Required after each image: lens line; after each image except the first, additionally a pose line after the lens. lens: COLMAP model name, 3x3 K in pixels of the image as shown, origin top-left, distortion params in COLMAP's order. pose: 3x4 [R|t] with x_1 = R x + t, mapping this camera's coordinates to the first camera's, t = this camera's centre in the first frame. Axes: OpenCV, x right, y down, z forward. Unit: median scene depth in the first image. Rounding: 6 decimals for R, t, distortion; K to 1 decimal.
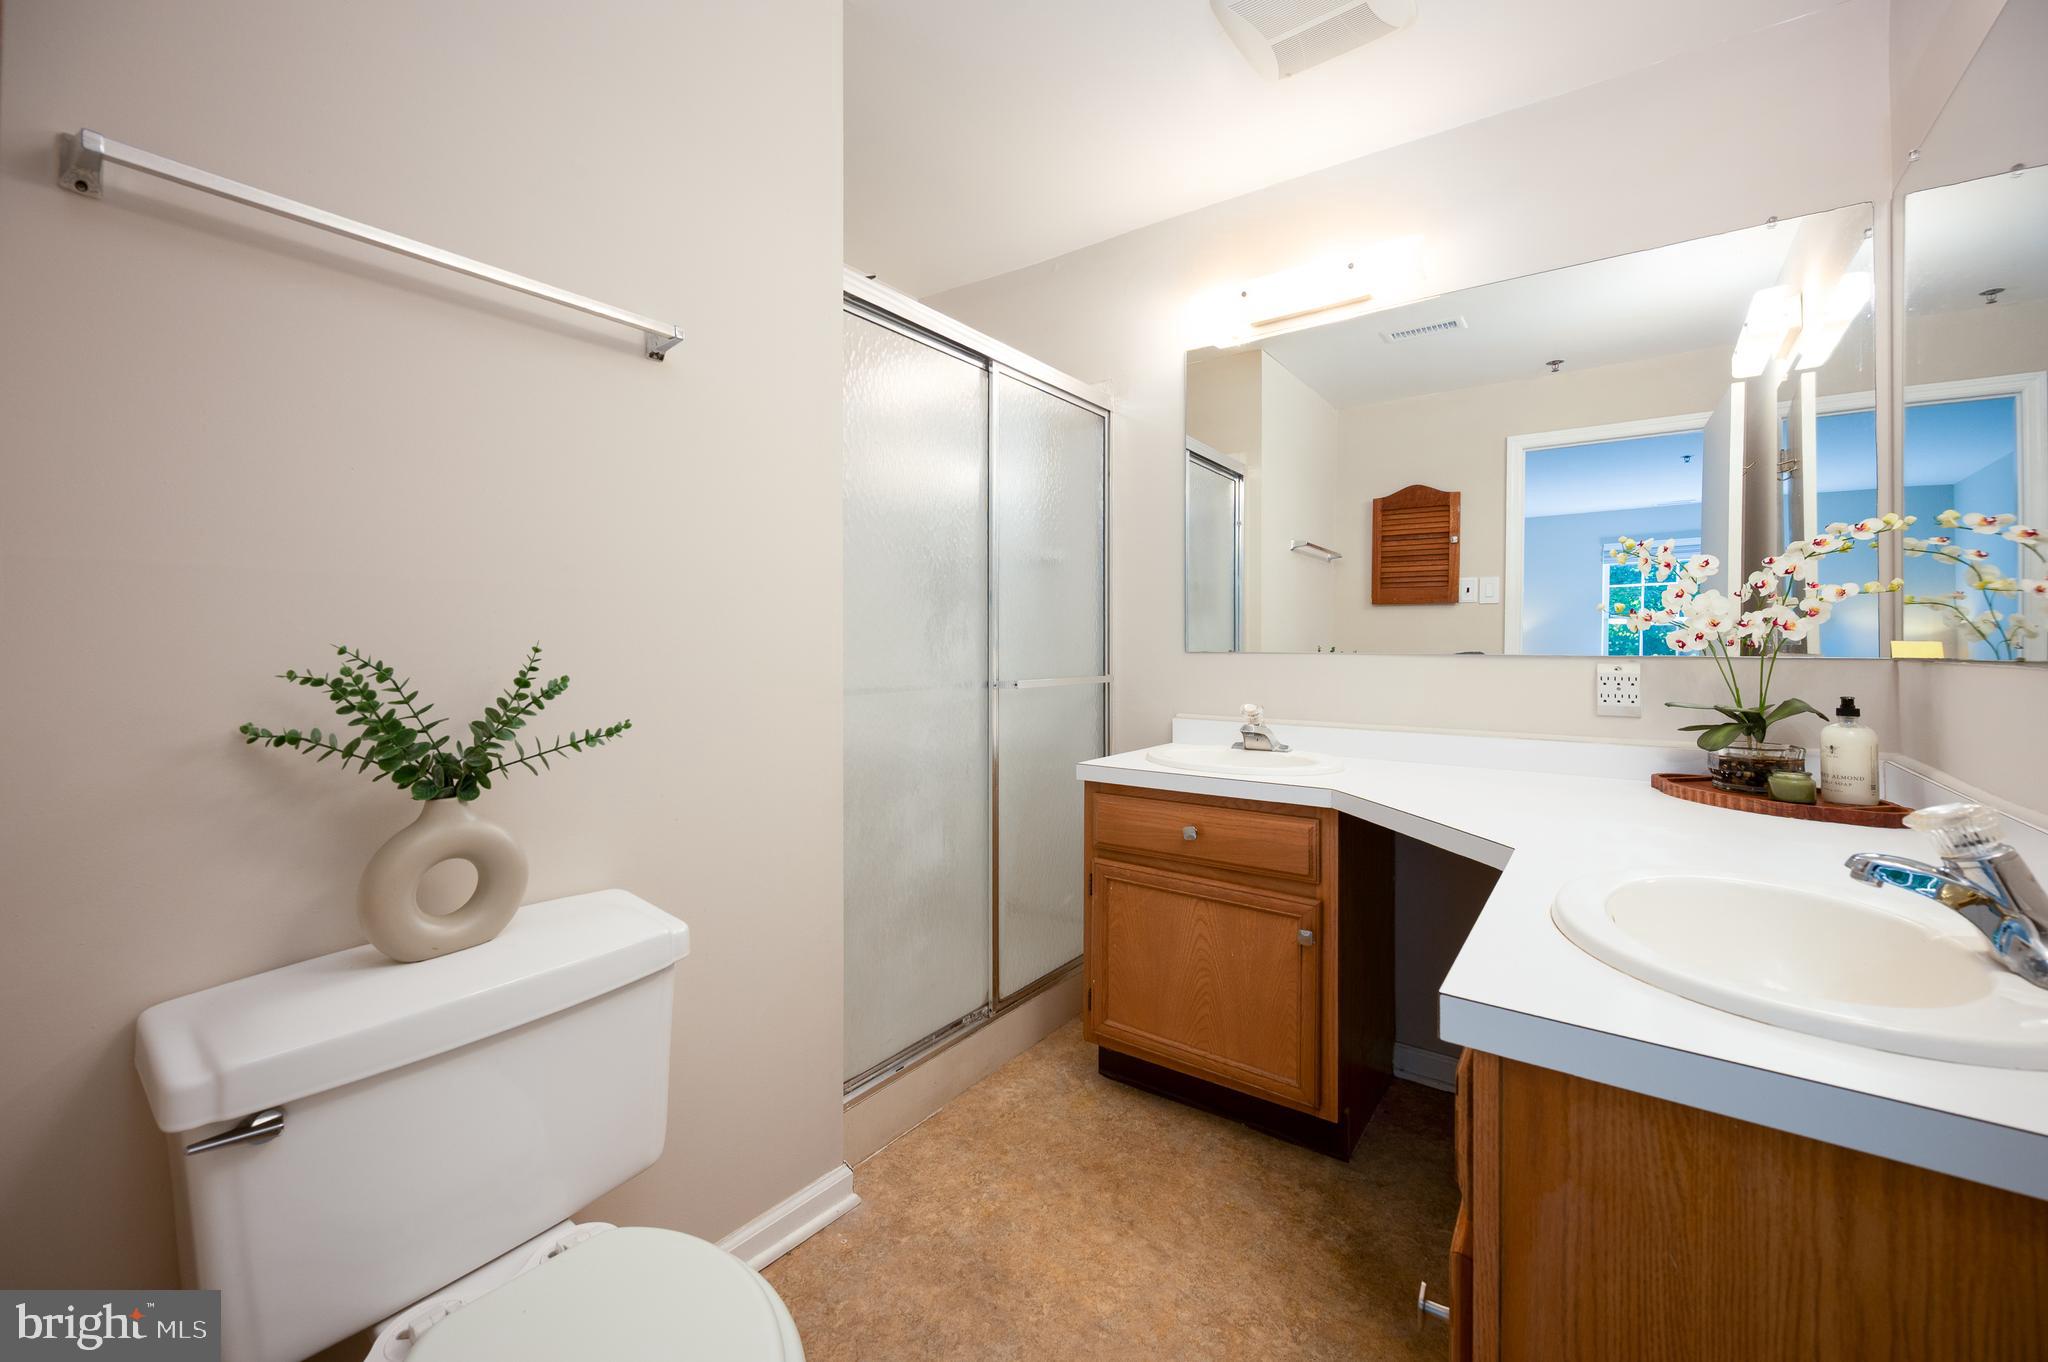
lens RADIAL K [[808.4, 0, 1024.3], [0, 808.4, 645.9], [0, 0, 1]] dist [-0.002161, -0.001116]
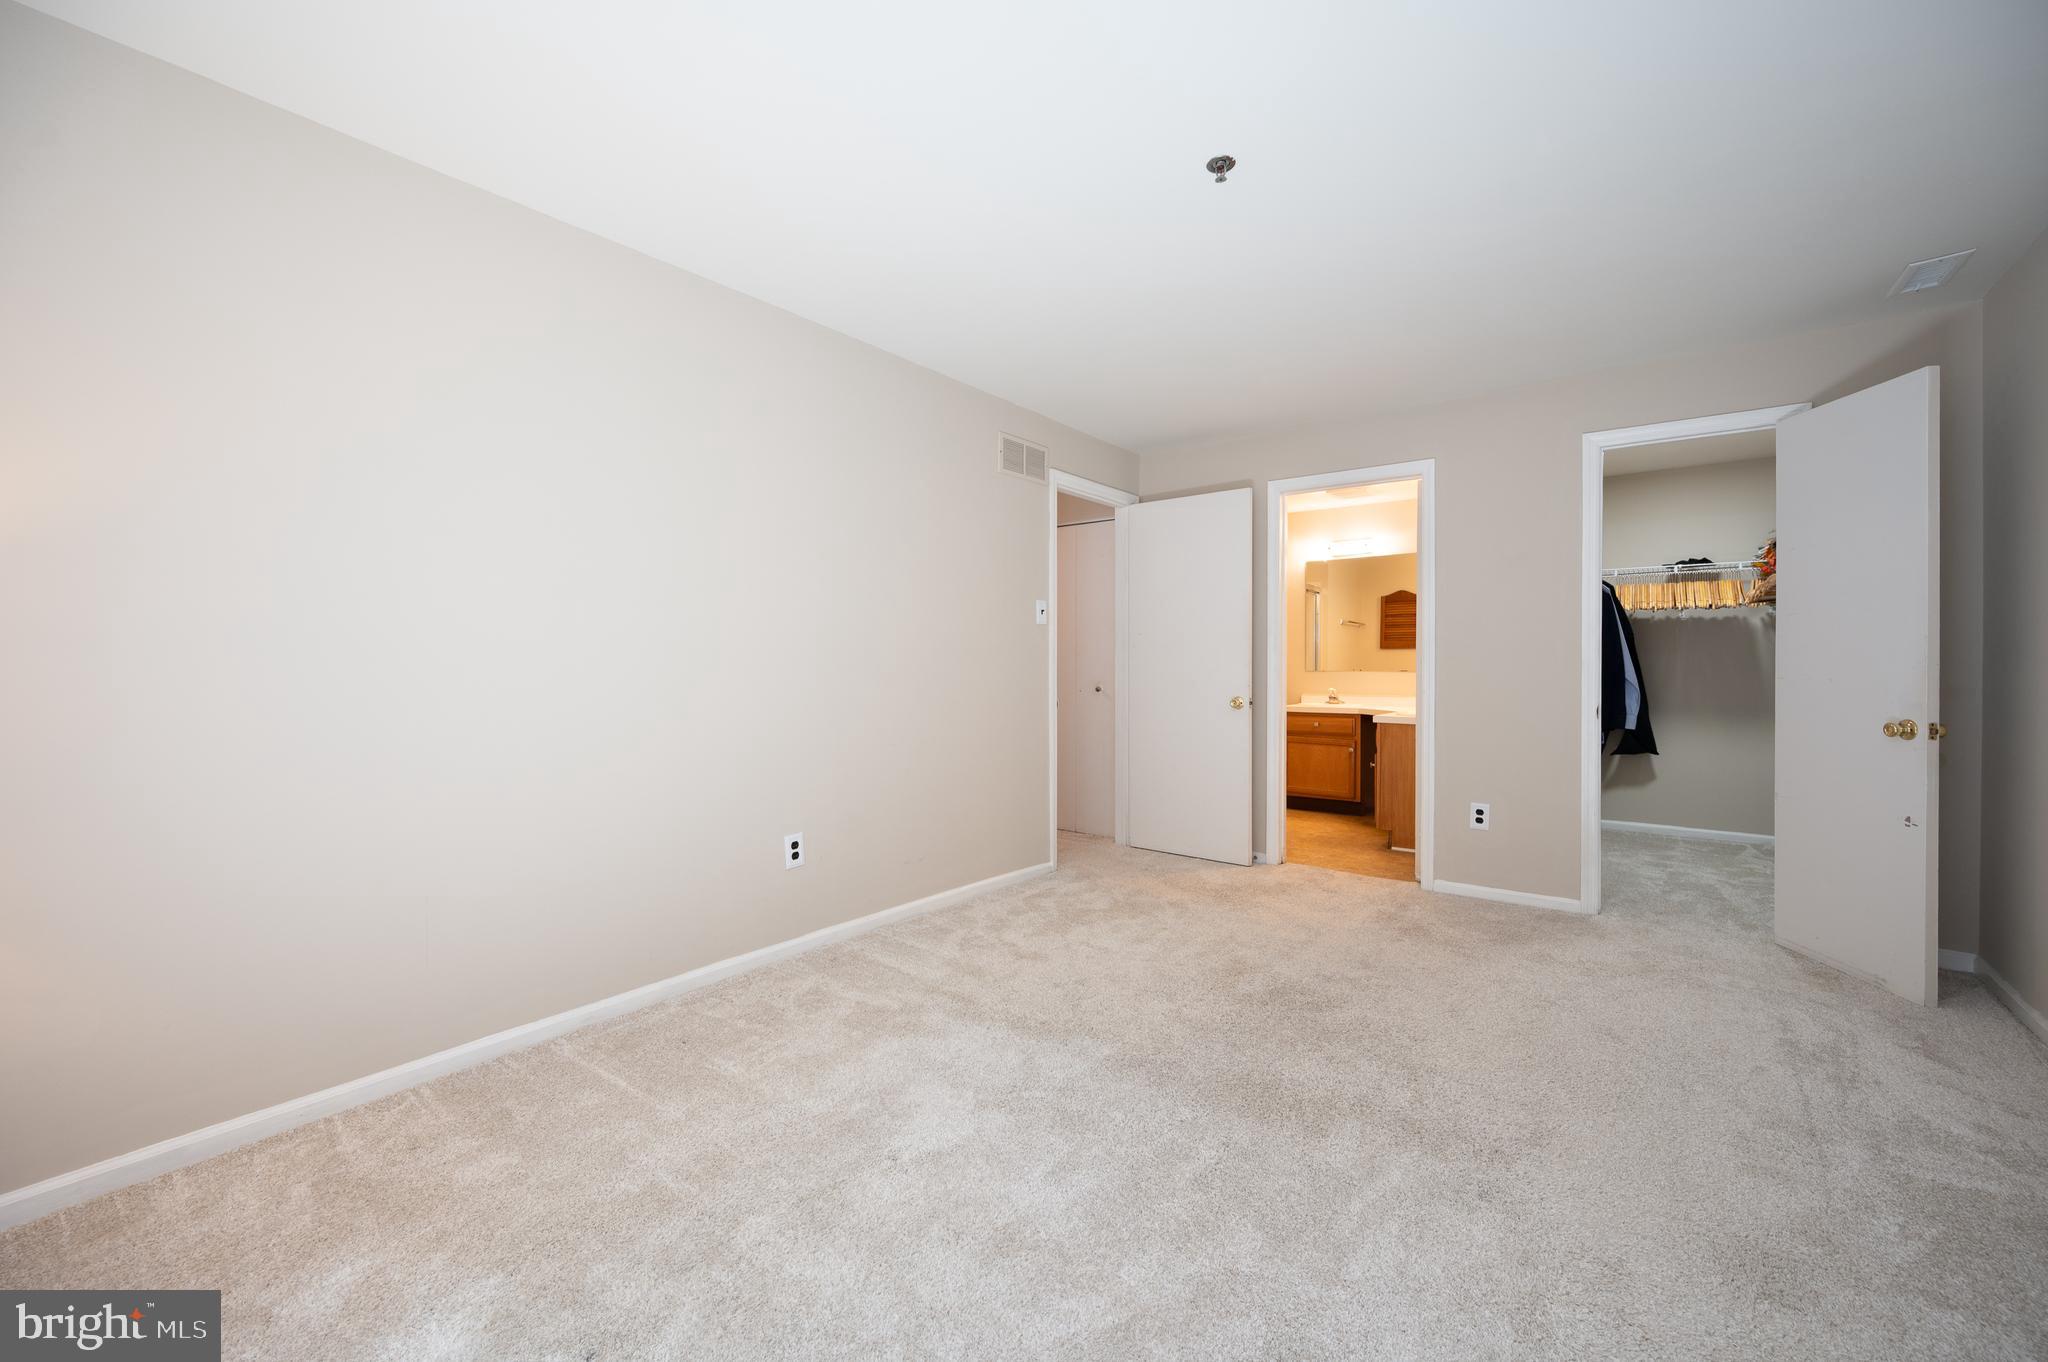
lens RADIAL K [[808.4, 0, 1031.5], [0, 808.4, 666.2], [0, 0, 1]] dist [-0.002161, -0.001116]
pose [[0.999701, 0.002992, -0.024249, -0.650164], [-0.003127, 0.999980, -0.005530, 0.010862], [0.024232, 0.005604, 0.999691, -1.728130]]
